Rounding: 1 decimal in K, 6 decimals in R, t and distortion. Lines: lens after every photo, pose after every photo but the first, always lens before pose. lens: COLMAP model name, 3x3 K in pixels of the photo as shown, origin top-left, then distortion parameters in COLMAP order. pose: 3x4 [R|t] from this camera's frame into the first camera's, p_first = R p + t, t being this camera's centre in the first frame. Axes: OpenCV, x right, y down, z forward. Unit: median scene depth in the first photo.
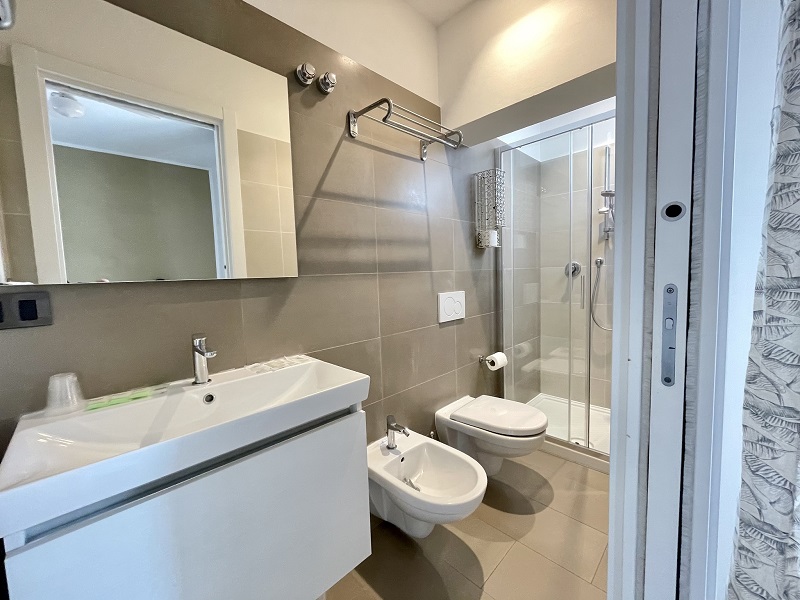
lens RADIAL K [[325.0, 0, 398.7], [0, 325.0, 299.5], [0, 0, 1]] dist [-0.004797, 0.001269]
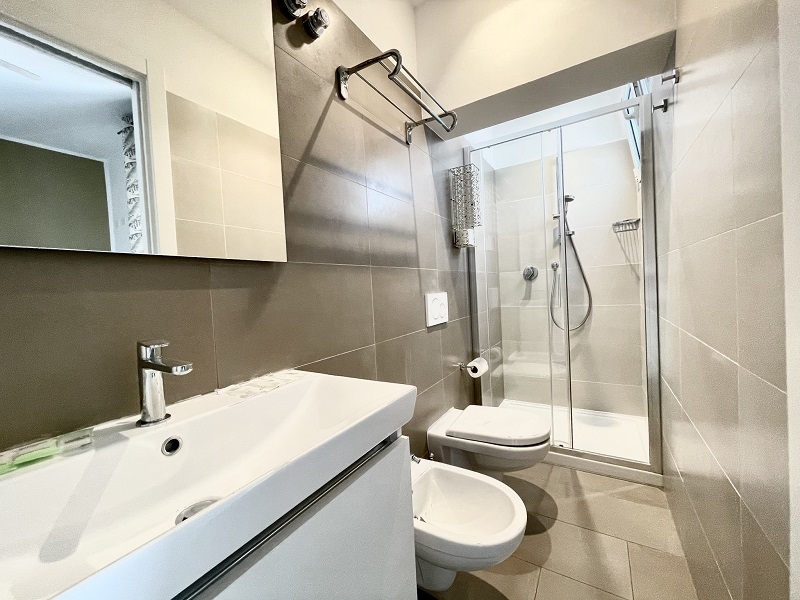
lens RADIAL K [[325.0, 0, 400.3], [0, 325.0, 299.3], [0, 0, 1]] dist [-0.004797, 0.001269]
pose [[0.972394, -0.022146, 0.232292, -0.179780], [0.034980, 0.998072, -0.051277, 0.046617], [-0.230708, 0.057987, 0.971294, 0.177653]]
